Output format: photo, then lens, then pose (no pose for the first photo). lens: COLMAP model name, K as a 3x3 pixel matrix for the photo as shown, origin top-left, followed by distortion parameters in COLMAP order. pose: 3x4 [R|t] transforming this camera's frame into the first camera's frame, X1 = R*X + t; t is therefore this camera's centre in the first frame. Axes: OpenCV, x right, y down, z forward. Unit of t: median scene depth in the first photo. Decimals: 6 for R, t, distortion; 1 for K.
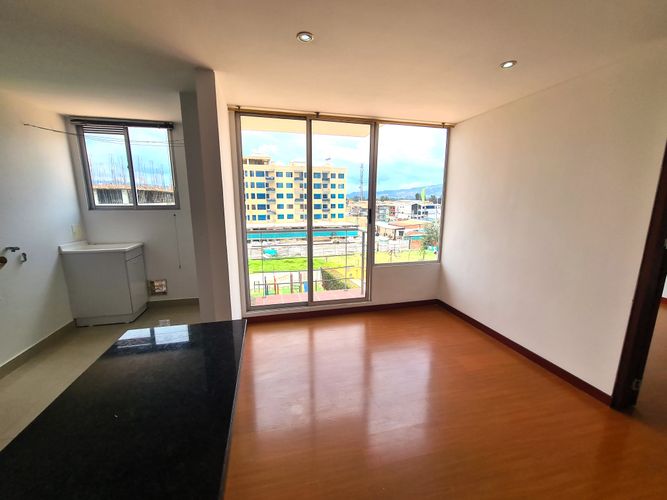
lens RADIAL K [[271.5, 0, 332.8], [0, 271.5, 249.7], [0, 0, 1]] dist [-0.002805, -0.000587]
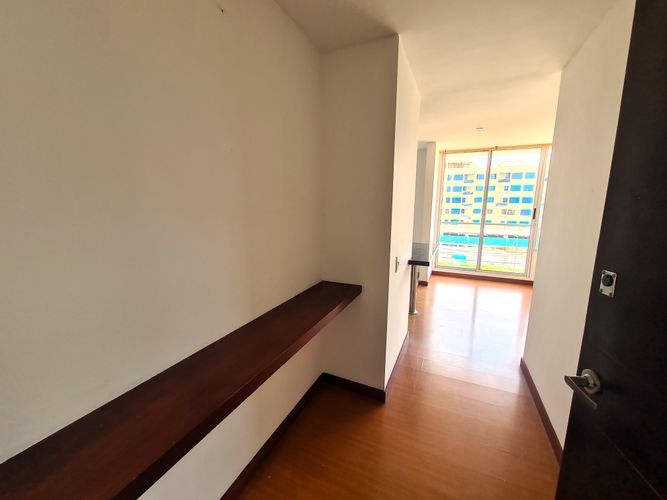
lens RADIAL K [[271.5, 0, 335.8], [0, 271.5, 248.1], [0, 0, 1]] dist [-0.002805, -0.000587]
pose [[0.785492, 0.104973, -0.609905, 0.194983], [-0.117303, 0.992898, 0.019818, 0.135006], [0.607654, 0.055977, 0.792227, -0.659181]]
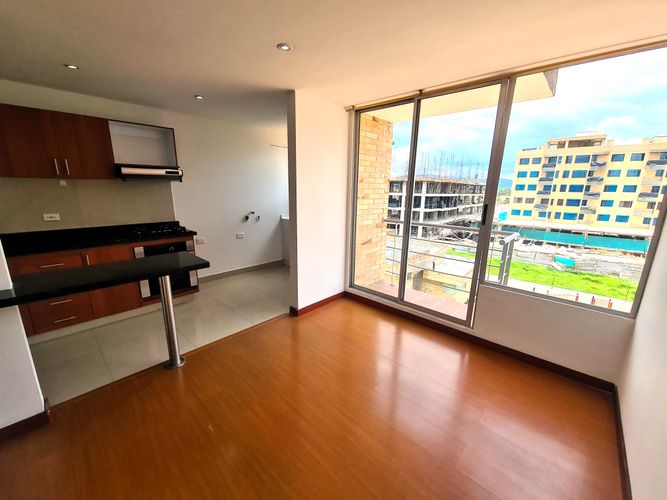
lens RADIAL K [[271.5, 0, 332.6], [0, 271.5, 250.8], [0, 0, 1]] dist [-0.002805, -0.000587]
pose [[0.545893, 0.197143, -0.814332, 0.509317], [-0.169557, 0.977808, 0.123056, -0.047907], [0.820519, 0.070900, 0.567205, 0.256305]]
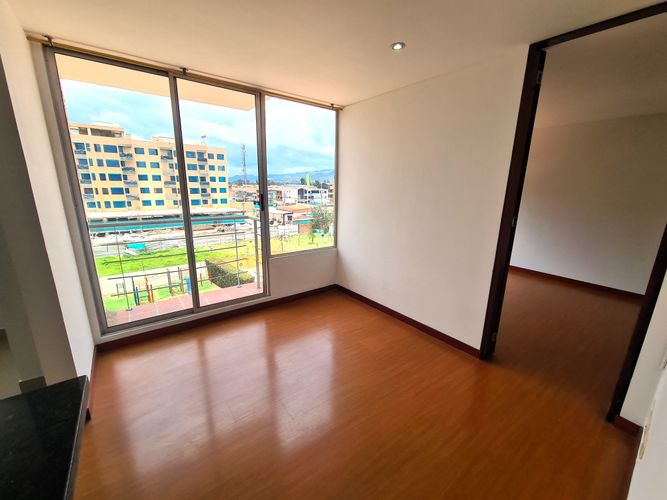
lens RADIAL K [[271.5, 0, 332.1], [0, 271.5, 250.9], [0, 0, 1]] dist [-0.002805, -0.000587]
pose [[0.919311, -0.081173, 0.385068, -0.007168], [0.058025, 0.995760, 0.071379, -0.014826], [-0.389229, -0.043276, 0.920124, 0.084959]]
